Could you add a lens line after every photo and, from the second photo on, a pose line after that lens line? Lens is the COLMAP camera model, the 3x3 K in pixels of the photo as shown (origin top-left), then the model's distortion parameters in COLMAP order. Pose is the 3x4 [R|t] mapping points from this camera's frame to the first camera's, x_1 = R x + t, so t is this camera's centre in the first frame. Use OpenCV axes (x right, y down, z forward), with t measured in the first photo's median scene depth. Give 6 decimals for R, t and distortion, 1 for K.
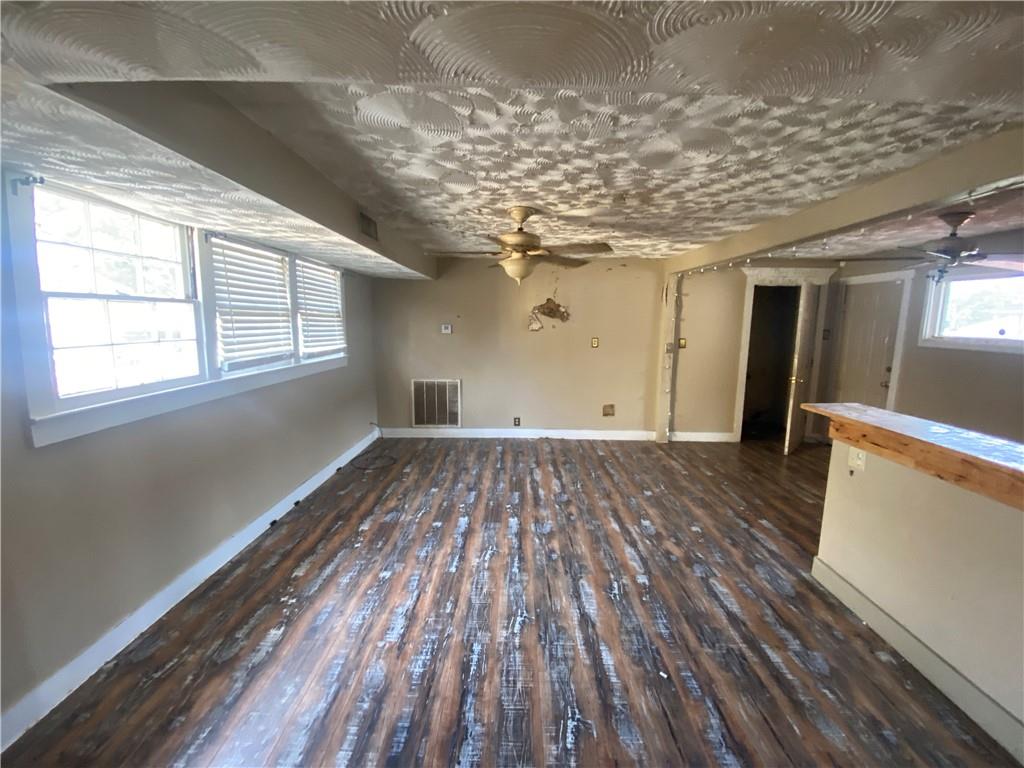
lens RADIAL K [[416.5, 0, 511.3], [0, 416.5, 379.9], [0, 0, 1]] dist [-0.027338, -0.000408]
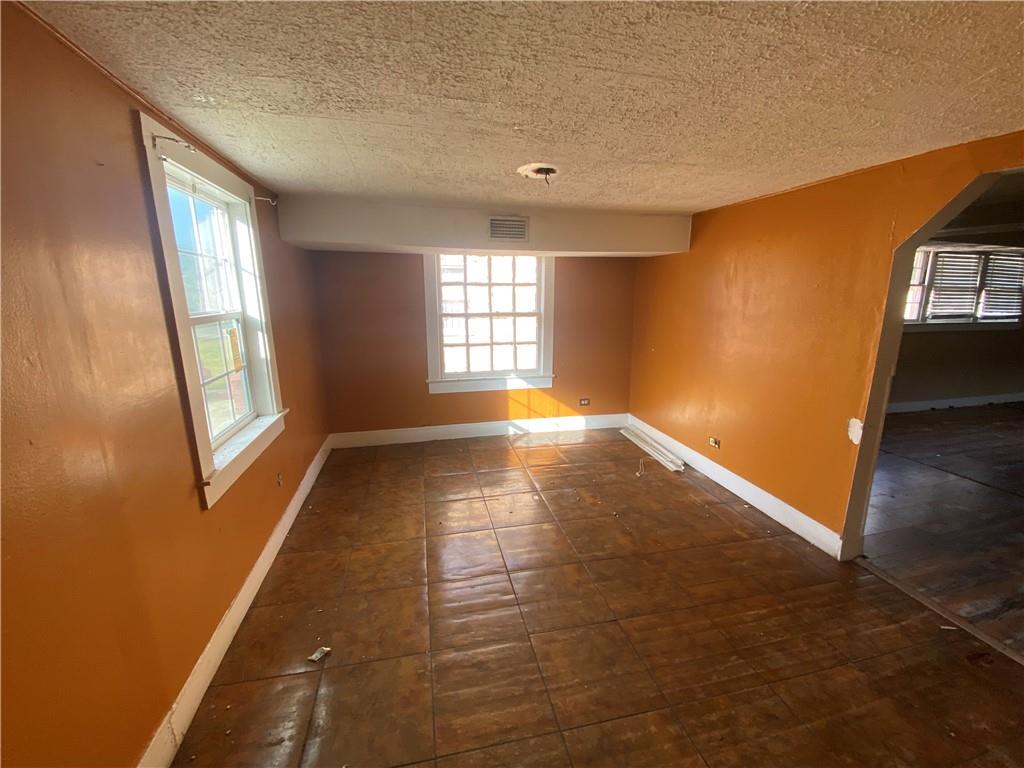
lens RADIAL K [[416.5, 0, 512.2], [0, 416.5, 382.8], [0, 0, 1]] dist [-0.027338, -0.000408]
pose [[0.236585, 0.189248, -0.953002, 0.790223], [-0.126772, 0.978475, 0.162835, 0.225639], [0.963305, 0.082290, 0.255484, -1.490225]]
